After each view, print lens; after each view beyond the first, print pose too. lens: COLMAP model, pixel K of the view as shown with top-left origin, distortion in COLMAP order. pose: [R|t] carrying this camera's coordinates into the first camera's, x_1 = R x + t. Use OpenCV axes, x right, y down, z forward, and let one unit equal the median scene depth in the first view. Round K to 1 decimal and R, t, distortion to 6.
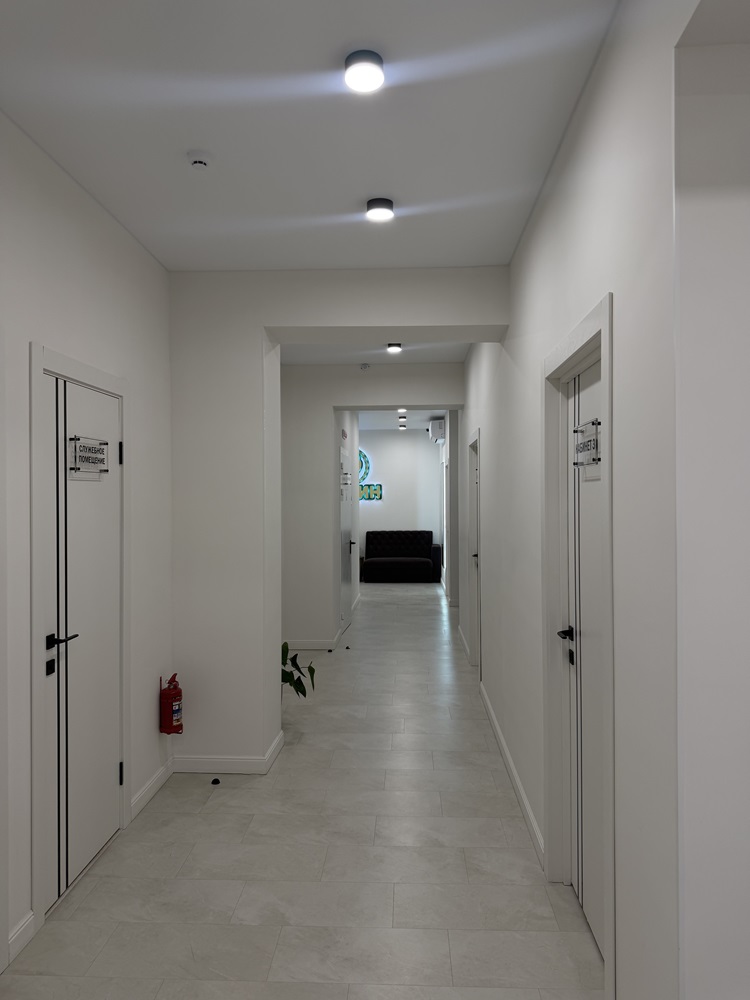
lens RADIAL K [[702.1, 0, 375.0], [0, 702.1, 500.0], [0, 0, 1]] dist [0.003164, -0.090742]
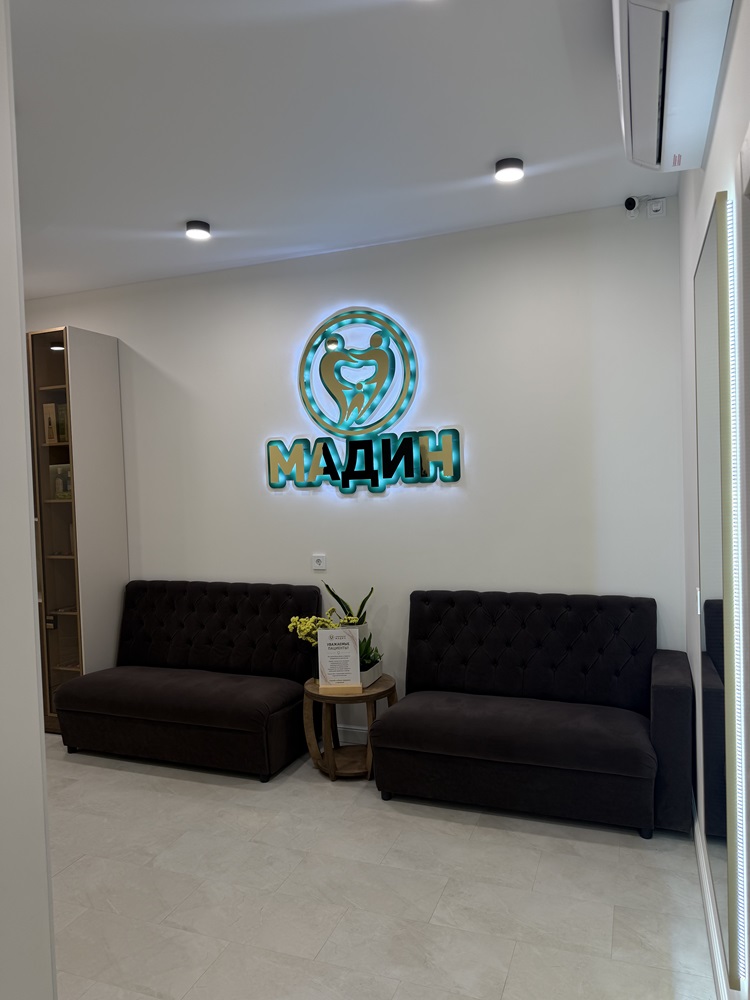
lens RADIAL K [[702.1, 0, 375.0], [0, 702.1, 500.0], [0, 0, 1]] dist [0.003164, -0.090742]
pose [[0.981426, -0.019900, -0.190808, 0.030116], [0.029217, 0.998508, 0.046140, -0.007457], [0.189605, -0.050858, 0.980542, 0.709136]]
